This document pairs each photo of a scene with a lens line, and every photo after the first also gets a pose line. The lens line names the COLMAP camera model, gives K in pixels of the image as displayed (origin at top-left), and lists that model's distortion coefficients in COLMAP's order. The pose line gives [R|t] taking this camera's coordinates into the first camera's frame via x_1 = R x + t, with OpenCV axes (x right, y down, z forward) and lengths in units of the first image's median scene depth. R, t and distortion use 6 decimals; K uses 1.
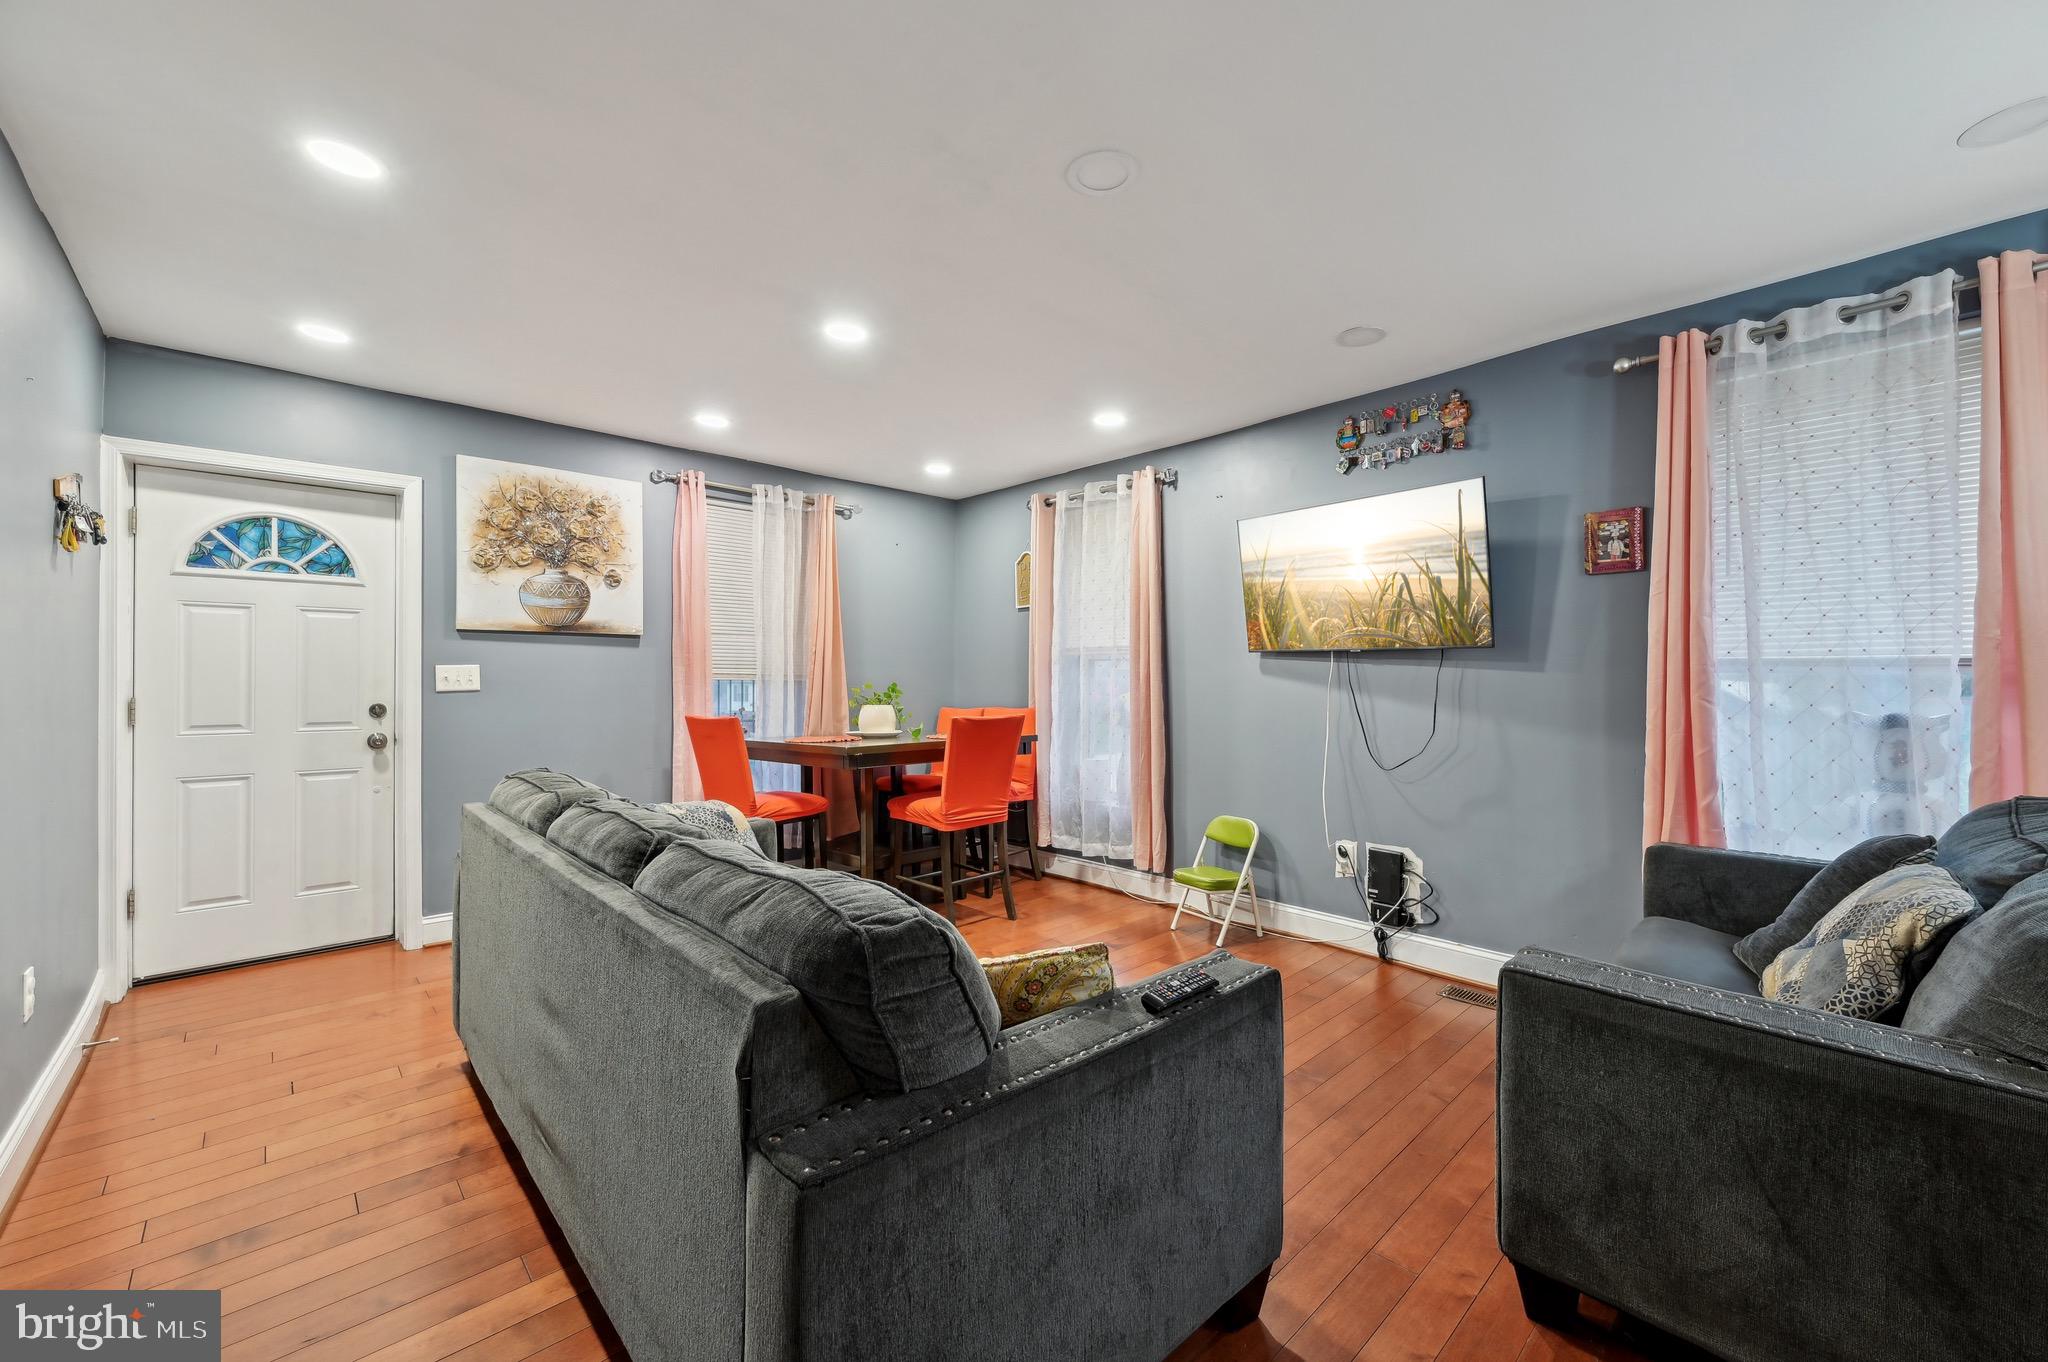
lens RADIAL K [[811.1, 0, 1021.1], [0, 811.1, 671.7], [0, 0, 1]] dist [-0.002824, 0.000151]
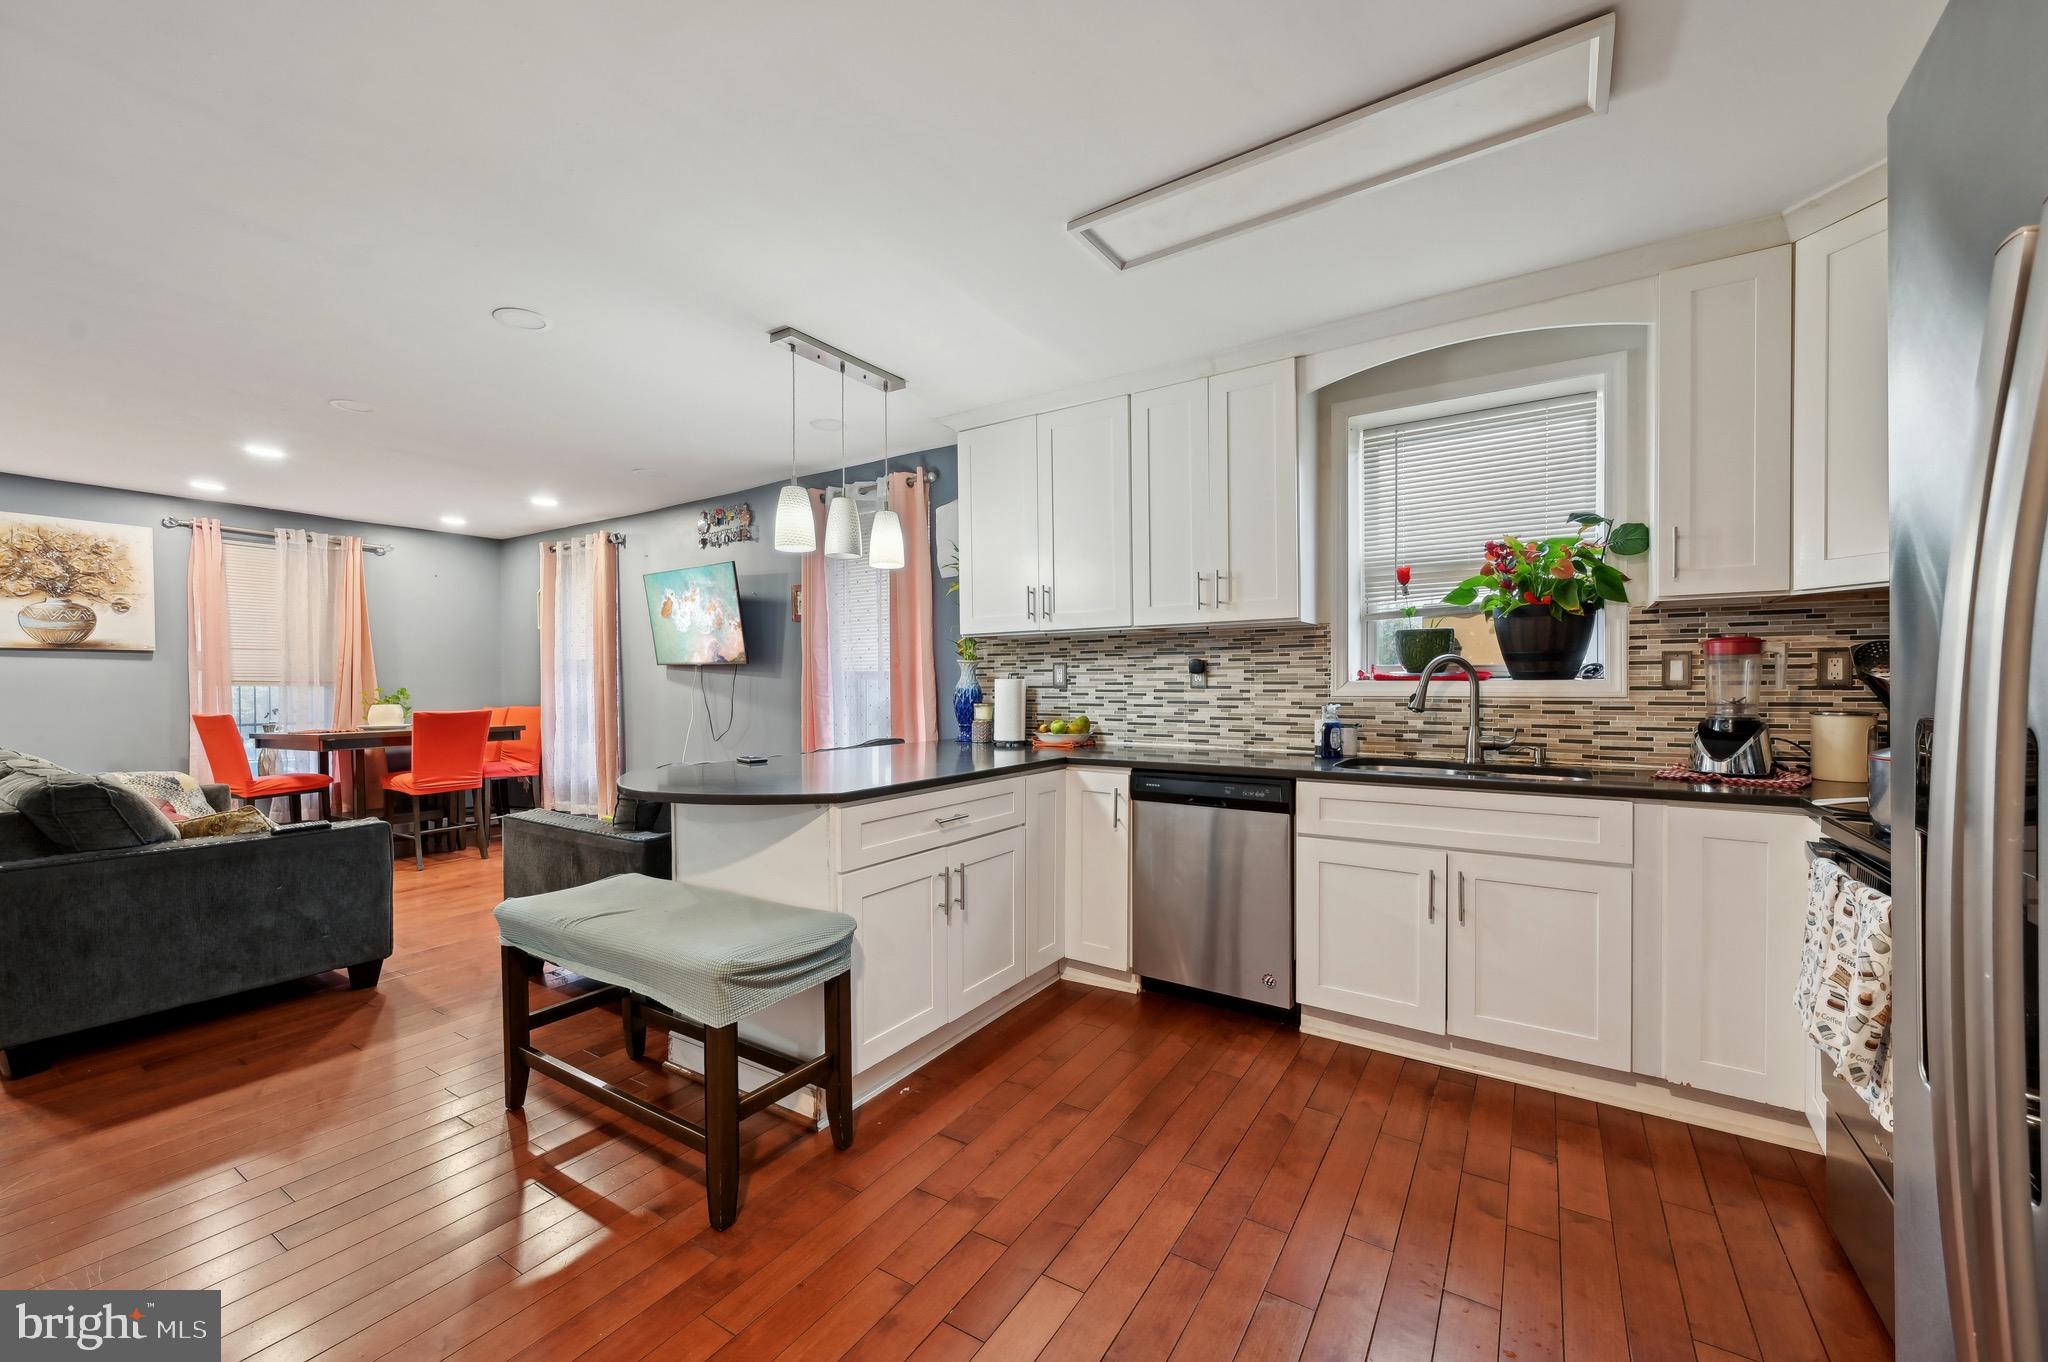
lens RADIAL K [[811.1, 0, 1031.9], [0, 811.1, 691.1], [0, 0, 1]] dist [-0.002824, 0.000151]
pose [[0.968472, -0.007456, 0.249011, 0.575054], [0.002220, 0.999771, 0.021300, -0.006751], [-0.249113, -0.020076, 0.968266, -0.589069]]
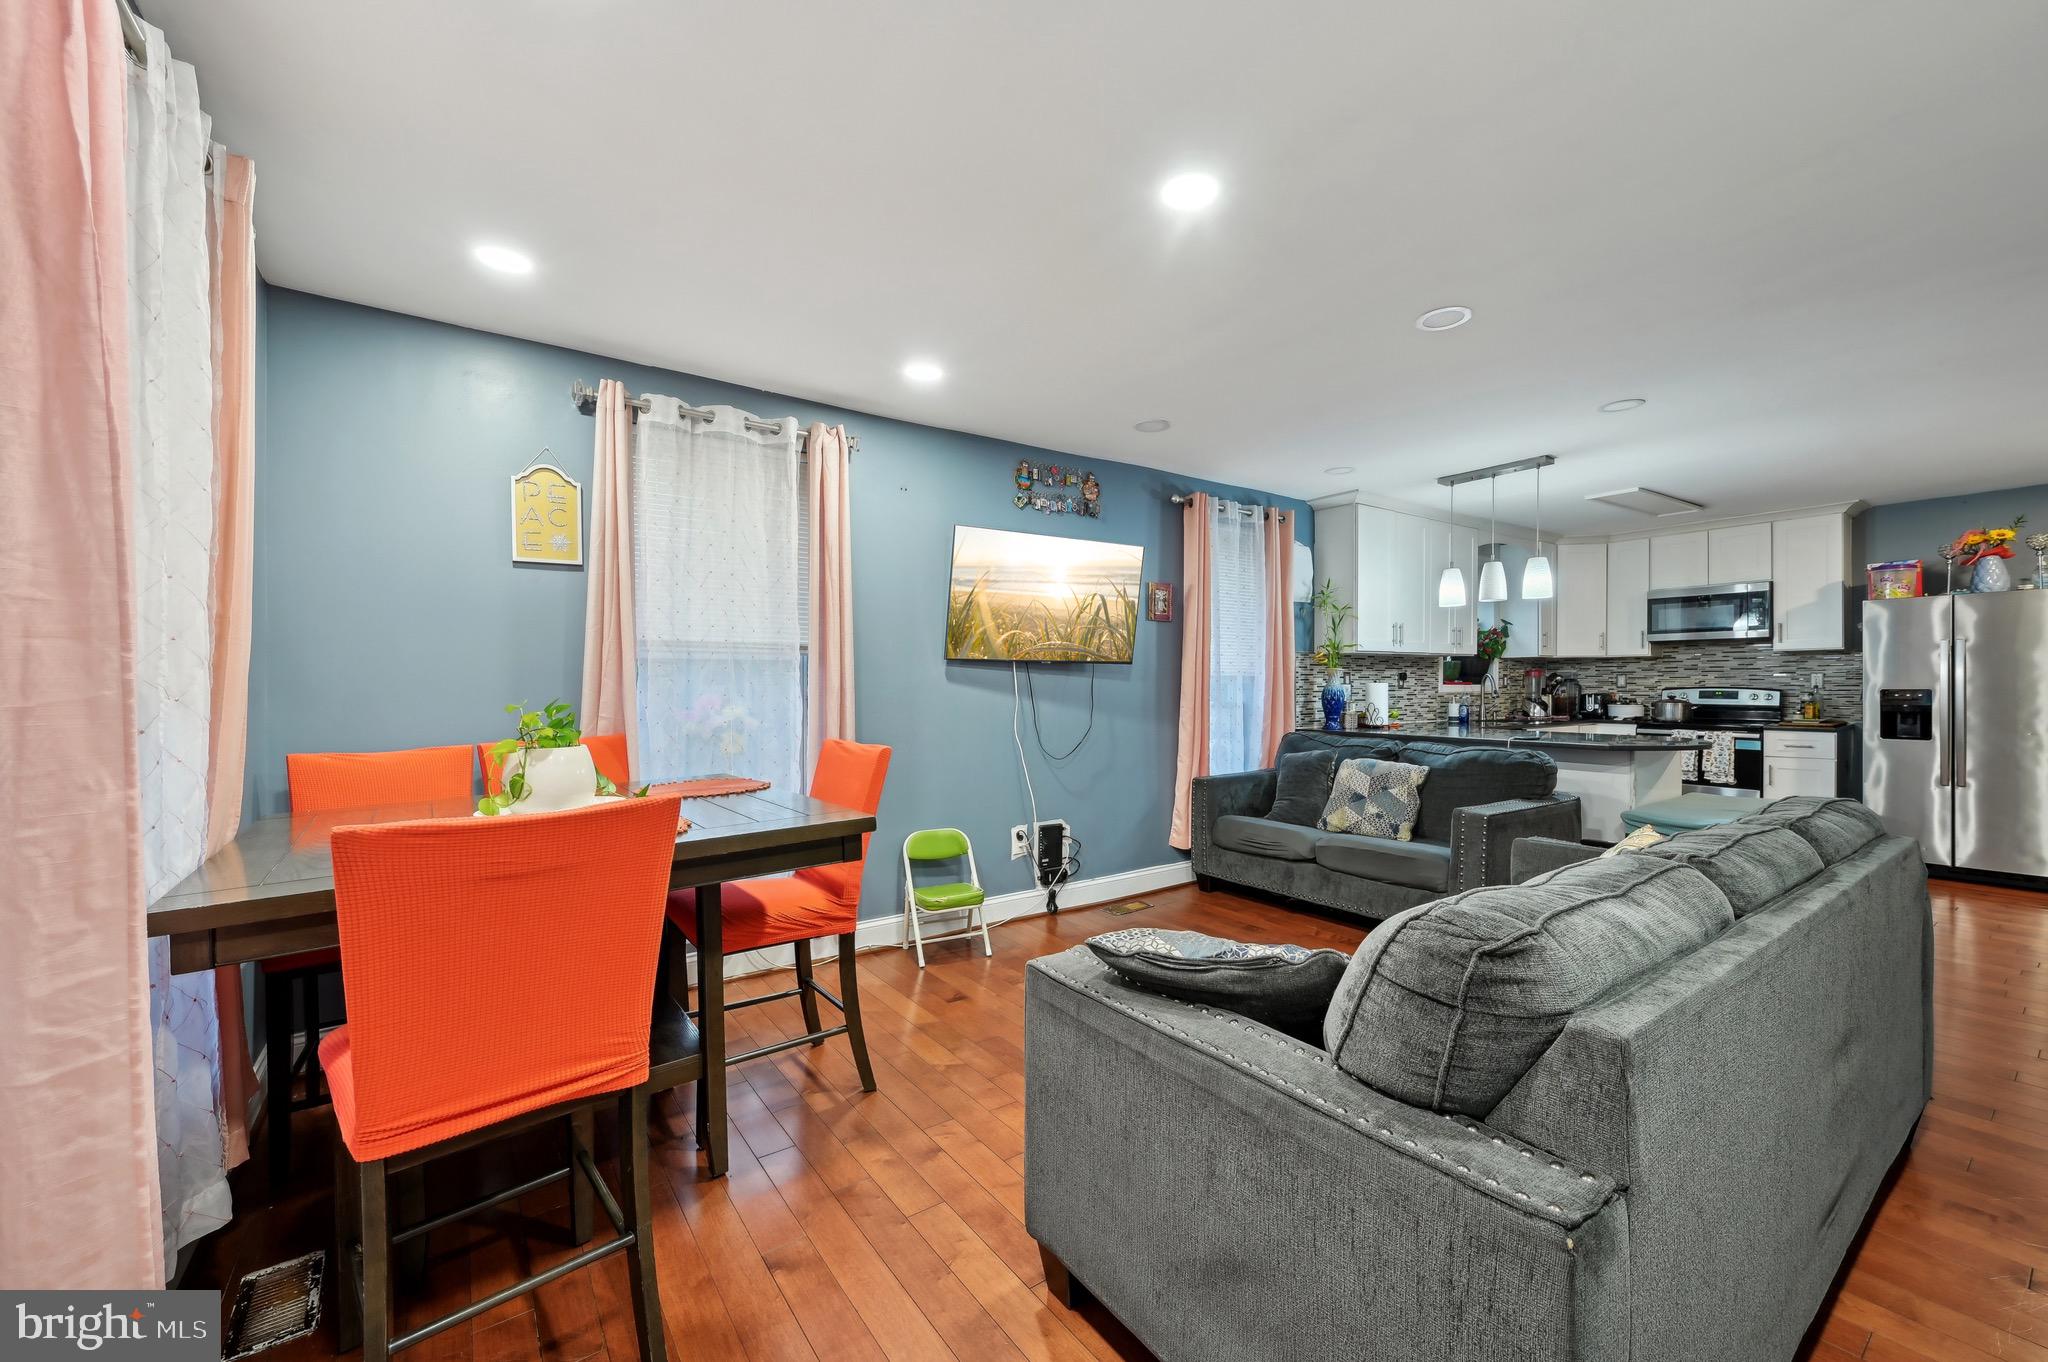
lens RADIAL K [[811.1, 0, 1030.8], [0, 811.1, 692.8], [0, 0, 1]] dist [-0.002824, 0.000151]
pose [[0.123999, -0.008675, 0.992244, -0.695444], [-0.006307, 0.999935, 0.009530, 0.007015], [-0.992262, -0.007440, 0.123936, 0.782774]]
